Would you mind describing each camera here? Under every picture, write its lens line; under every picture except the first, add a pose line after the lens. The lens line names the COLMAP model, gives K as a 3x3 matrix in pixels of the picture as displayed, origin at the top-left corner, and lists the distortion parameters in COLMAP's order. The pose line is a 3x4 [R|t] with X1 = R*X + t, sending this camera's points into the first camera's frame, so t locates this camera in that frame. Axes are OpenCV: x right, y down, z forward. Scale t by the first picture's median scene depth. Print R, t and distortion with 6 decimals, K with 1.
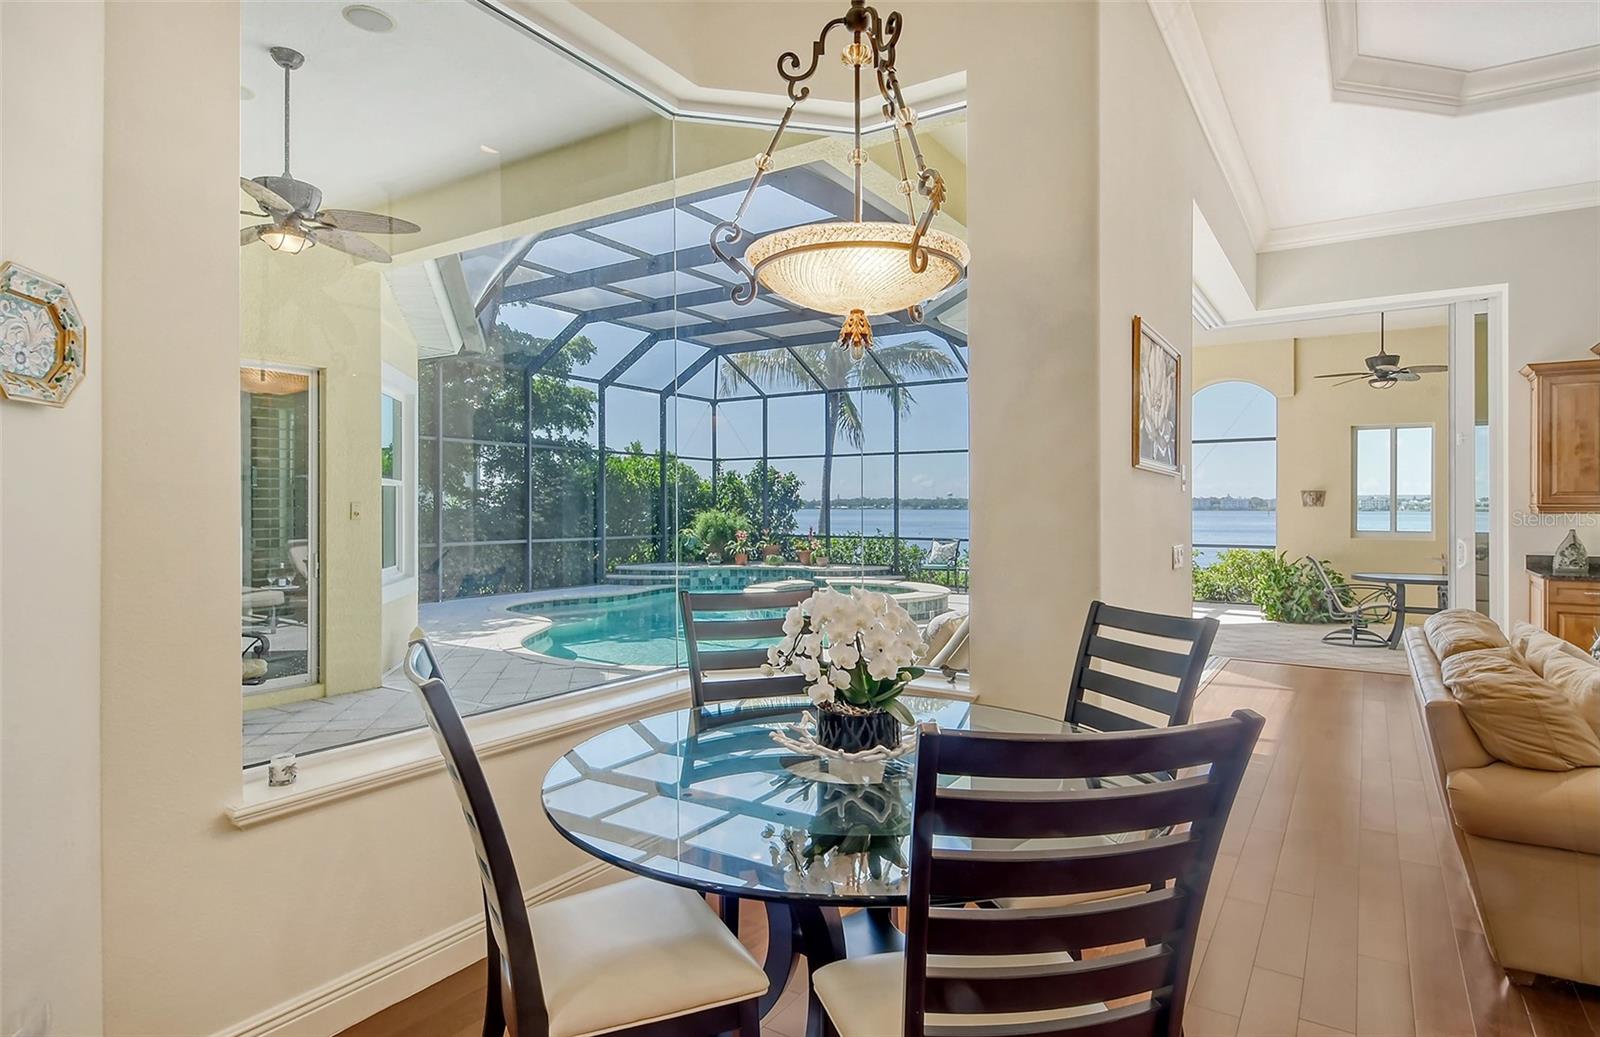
lens RADIAL K [[857.1, 0, 803.7], [0, 857.1, 496.6], [0, 0, 1]] dist [0.050793, -0.032135]
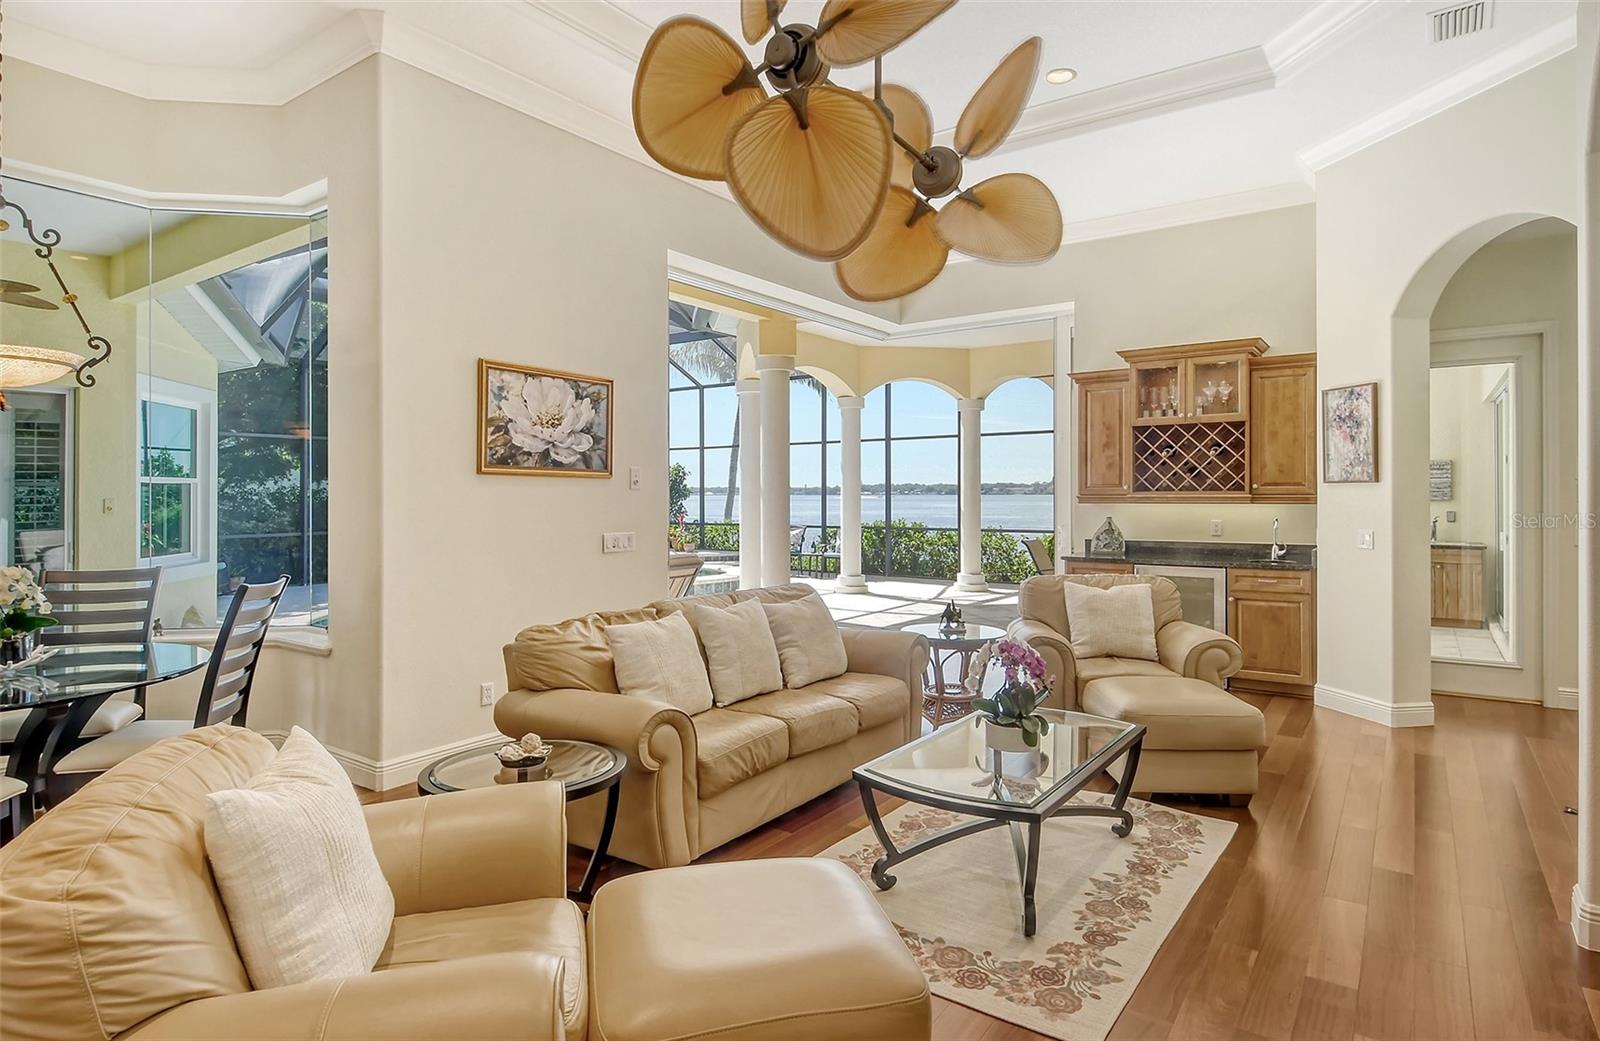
lens RADIAL K [[857.1, 0, 803.7], [0, 857.1, 498.6], [0, 0, 1]] dist [0.050793, -0.032135]
pose [[0.999338, -0.005111, -0.036023, 0.249383], [0.005842, 0.999778, 0.020226, -0.005807], [0.035912, -0.020423, 0.999146, -0.071962]]
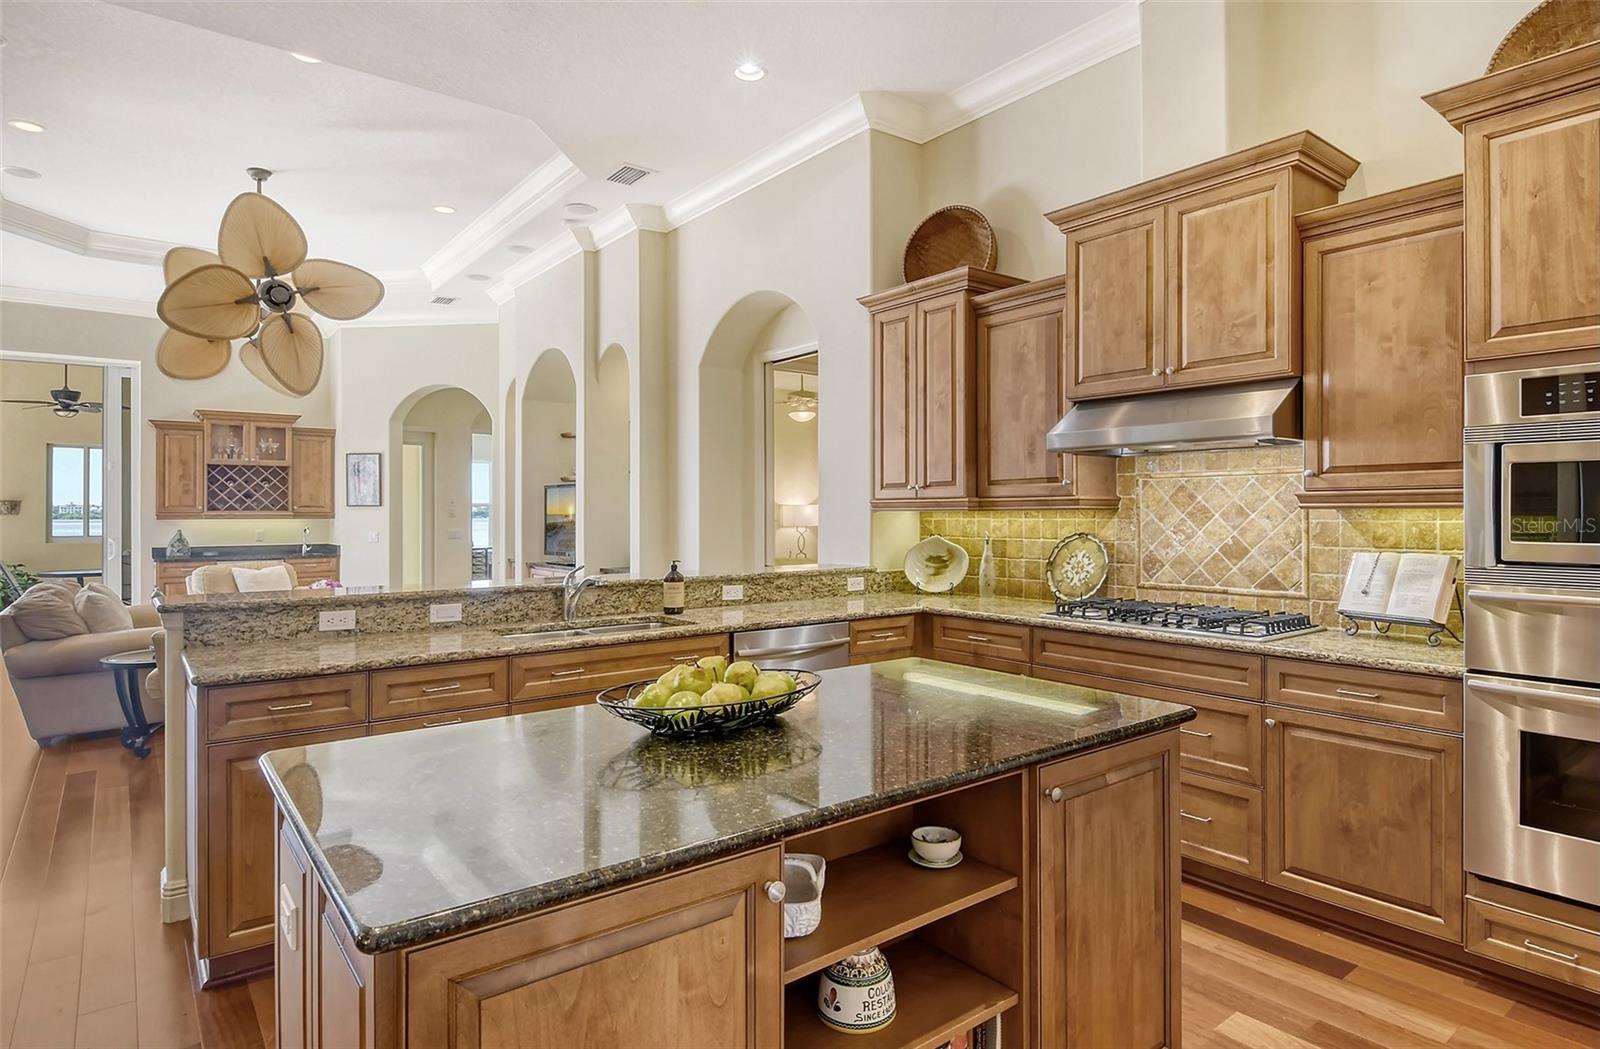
lens RADIAL K [[879.8, 0, 805.5], [0, 879.8, 509.3], [0, 0, 1]] dist [-0.000304, -0.001437]
pose [[0.328779, 0.002830, 0.944403, -0.106573], [-0.008816, 0.999961, 0.000073, -0.003987], [-0.944366, -0.008350, 0.328791, -0.265255]]
